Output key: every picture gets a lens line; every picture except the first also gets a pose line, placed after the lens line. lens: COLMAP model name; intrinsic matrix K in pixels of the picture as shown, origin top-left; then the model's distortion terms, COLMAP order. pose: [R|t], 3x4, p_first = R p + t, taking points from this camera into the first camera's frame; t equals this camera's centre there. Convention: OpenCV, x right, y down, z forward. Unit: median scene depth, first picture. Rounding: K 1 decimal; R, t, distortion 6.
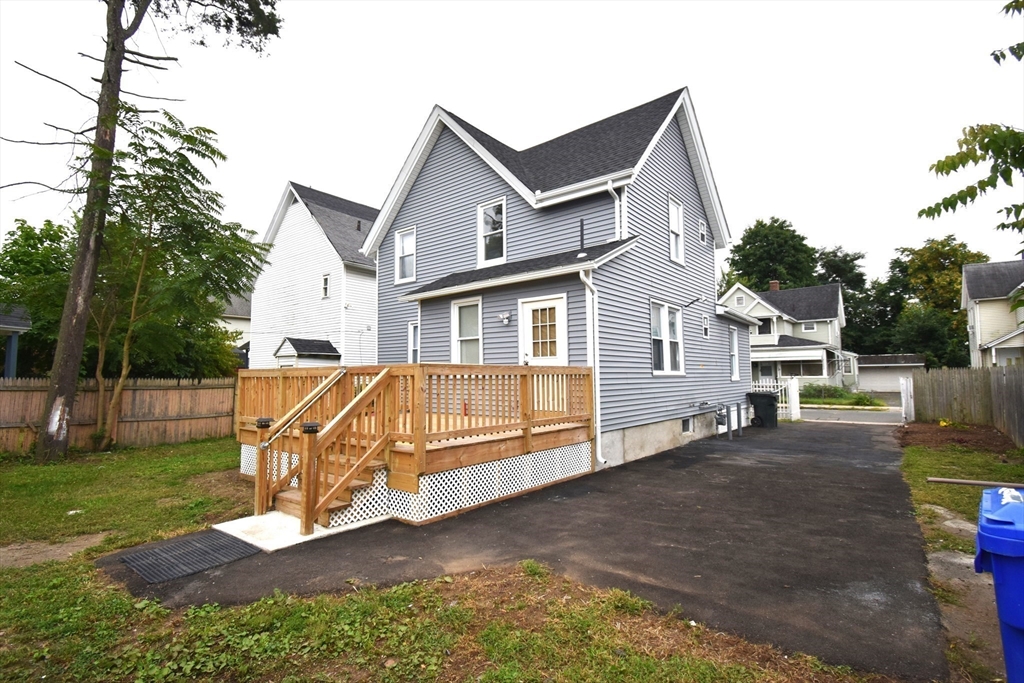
lens RADIAL K [[488.2, 0, 512.0], [0, 488.2, 341.5], [0, 0, 1]] dist [-0.002504, -0.000699]
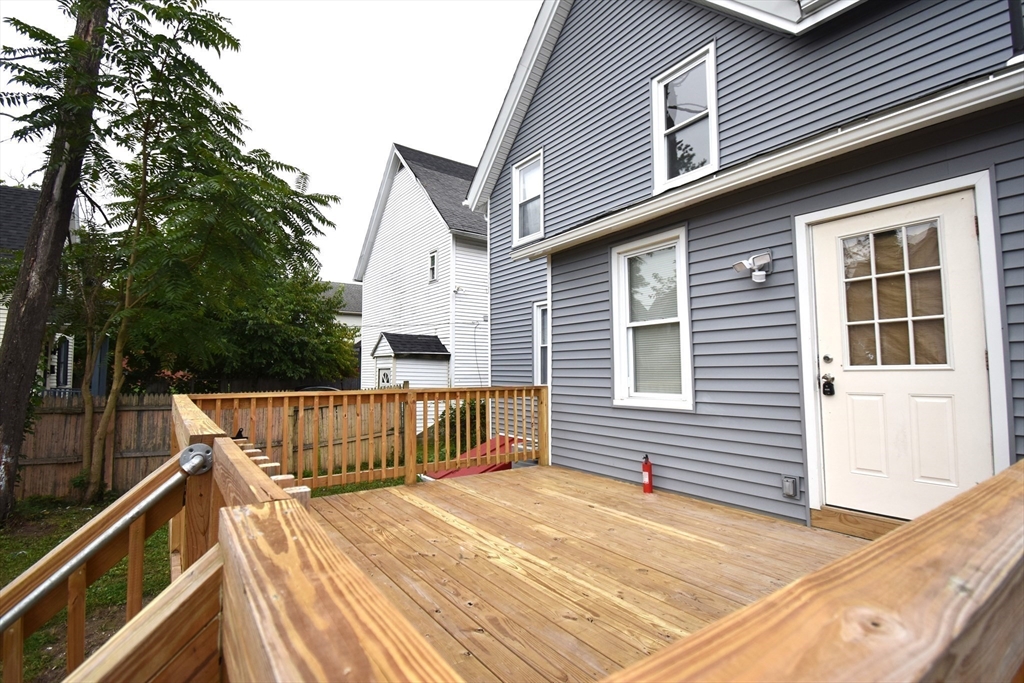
lens RADIAL K [[488.2, 0, 512.0], [0, 488.2, 341.5], [0, 0, 1]] dist [-0.002504, -0.000699]
pose [[0.963050, -0.013754, -0.268972, -0.084345], [0.016517, 0.999832, 0.008010, 0.004927], [0.268817, -0.012157, 0.963115, 0.463498]]
